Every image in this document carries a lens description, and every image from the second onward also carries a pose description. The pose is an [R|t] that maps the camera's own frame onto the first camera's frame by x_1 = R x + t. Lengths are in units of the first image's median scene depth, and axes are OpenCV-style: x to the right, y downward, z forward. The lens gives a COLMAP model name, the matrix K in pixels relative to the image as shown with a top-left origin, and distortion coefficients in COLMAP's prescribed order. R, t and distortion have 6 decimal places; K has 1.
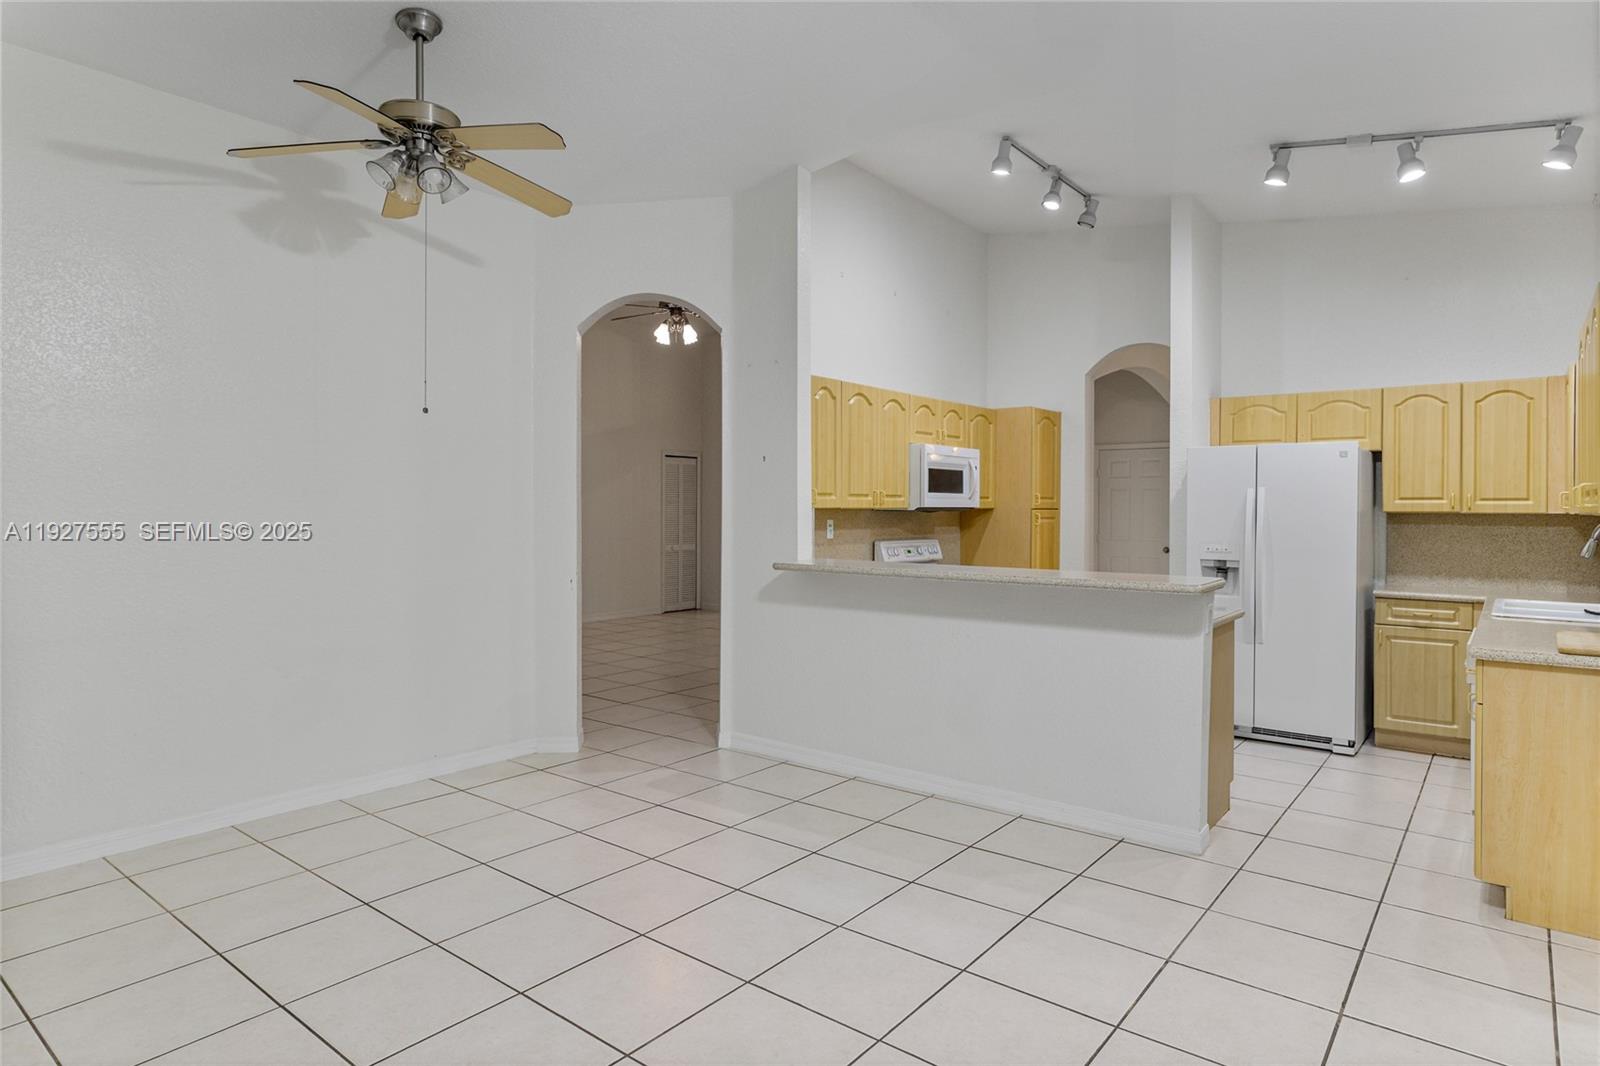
lens RADIAL K [[899.2, 0, 791.8], [0, 899.2, 522.8], [0, 0, 1]] dist [-0.005150, 0.000279]
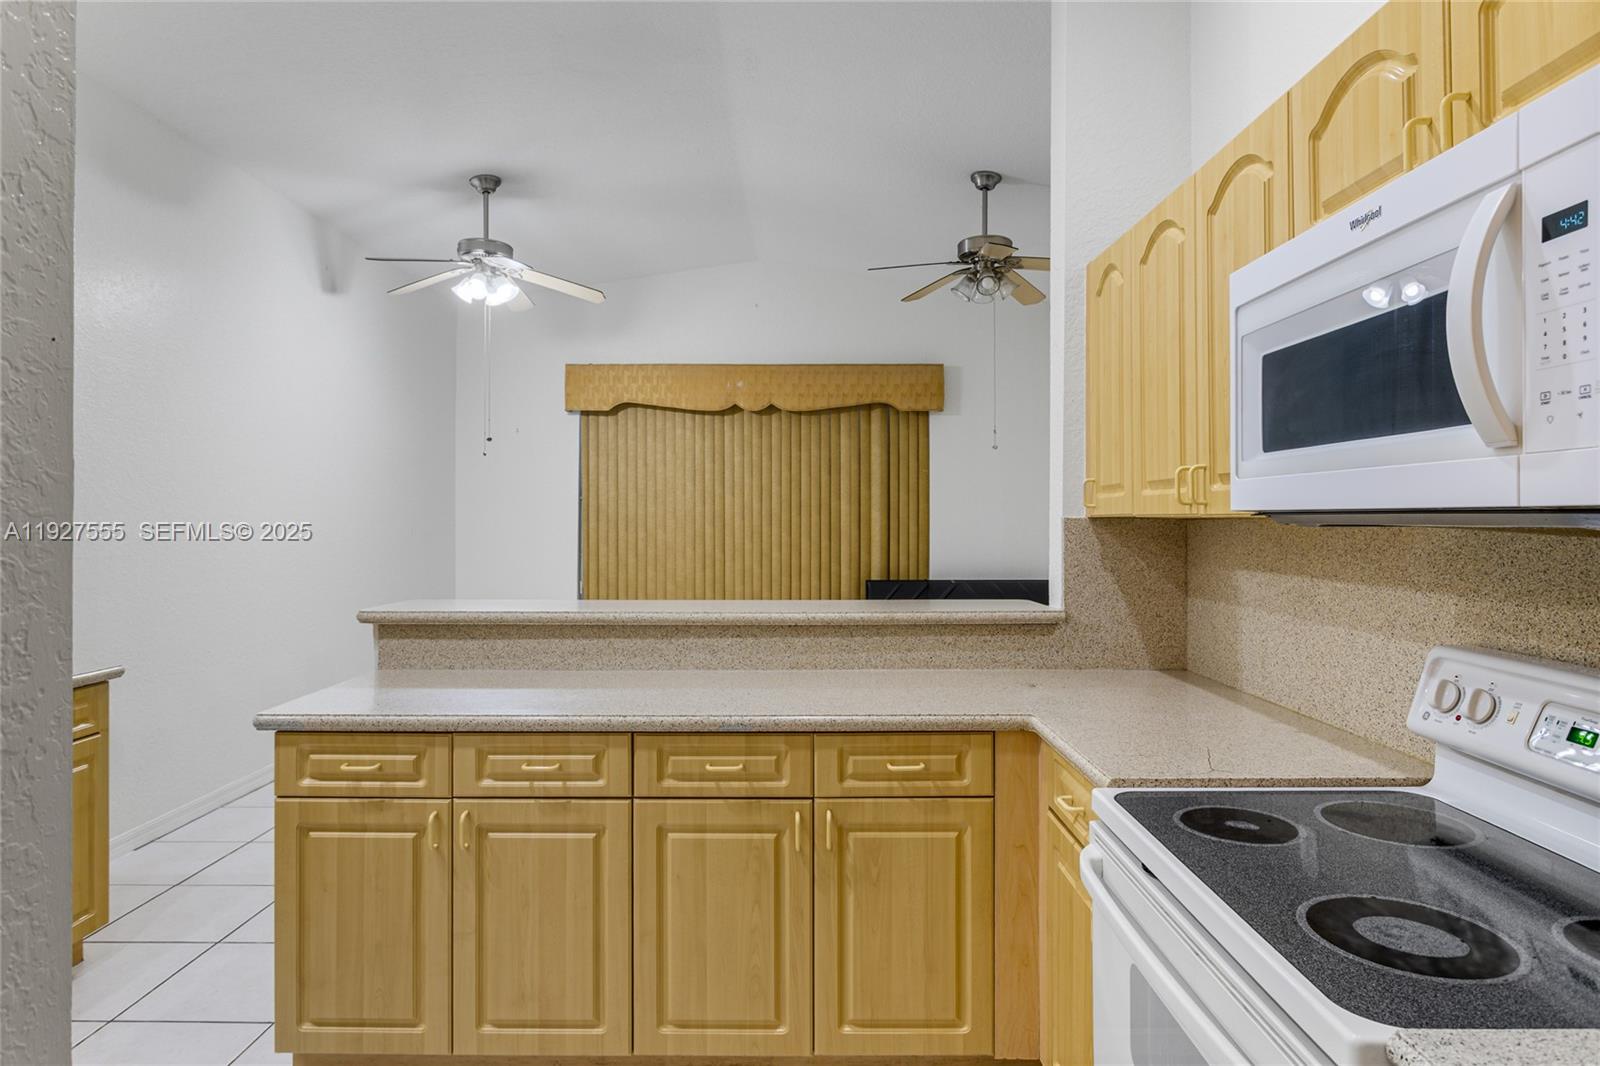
lens RADIAL K [[899.2, 0, 791.8], [0, 899.2, 522.8], [0, 0, 1]] dist [-0.005150, 0.000279]
pose [[-0.782244, 0.003126, -0.622965, 0.412108], [-0.008664, 0.999836, 0.015895, -0.016976], [0.622912, 0.017831, -0.782089, 1.116270]]
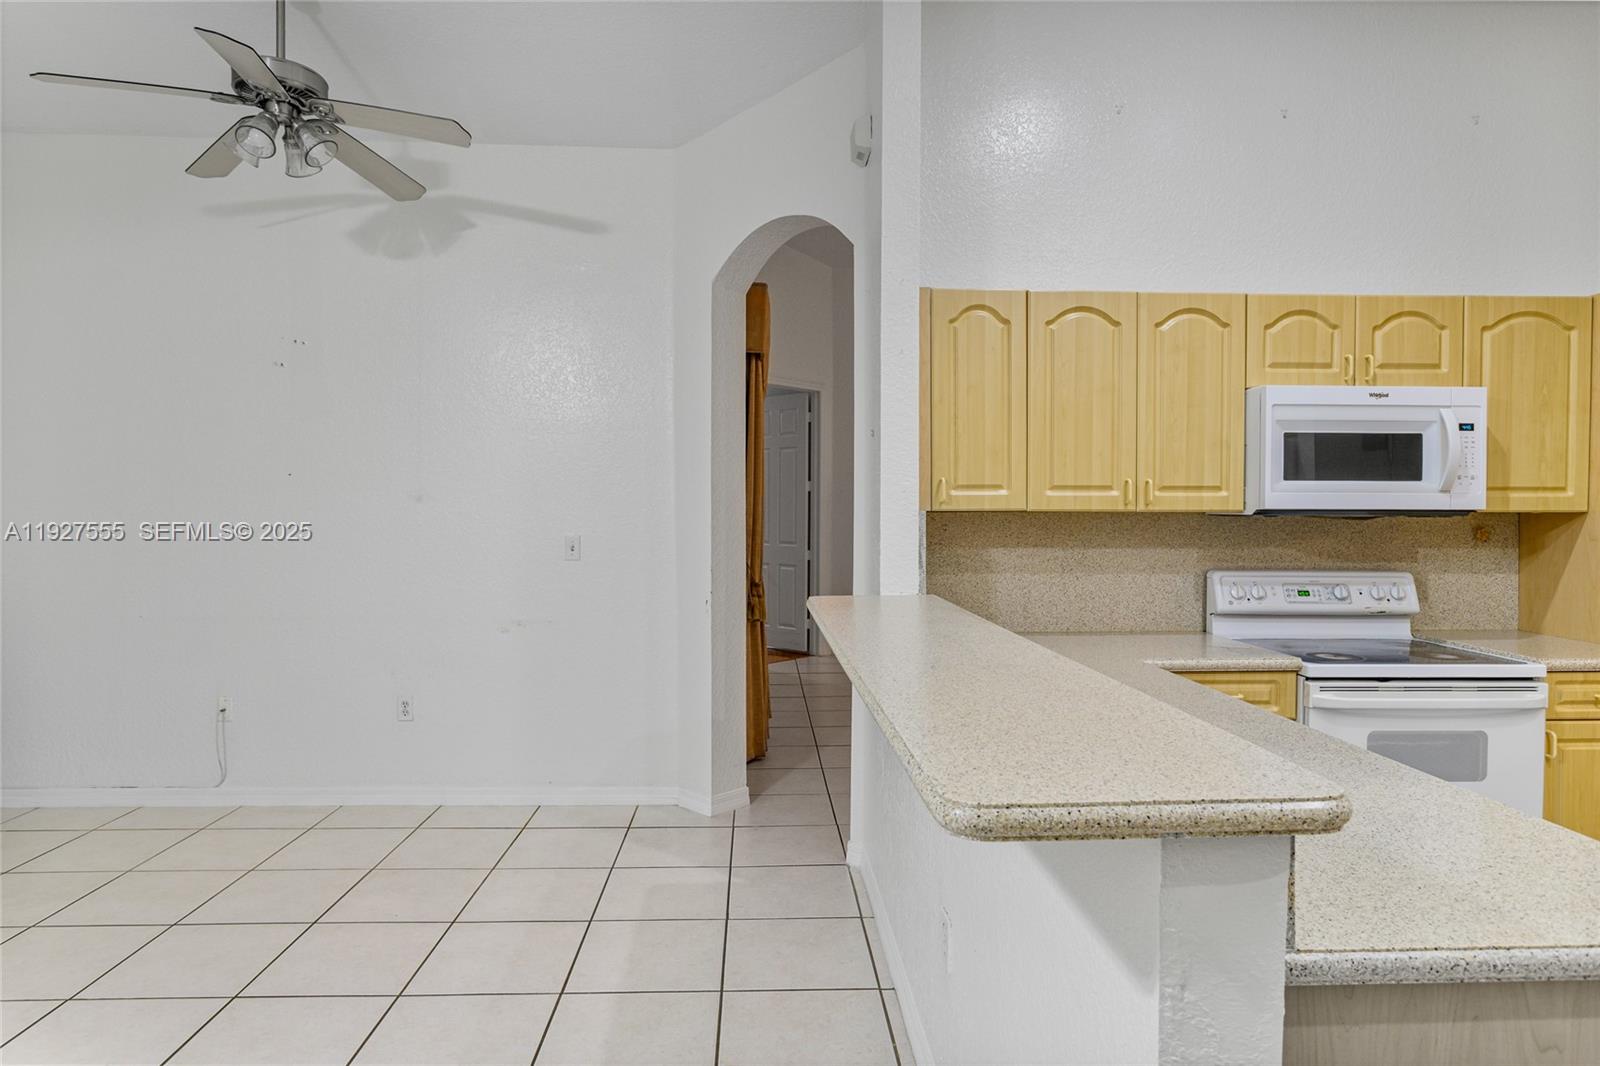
lens RADIAL K [[899.2, 0, 791.8], [0, 899.2, 522.8], [0, 0, 1]] dist [-0.005150, 0.000279]
pose [[0.659243, 0.011084, -0.751848, 0.351305], [-0.013311, 0.999907, 0.003070, -0.007418], [0.751812, 0.007984, 0.659329, 0.454753]]
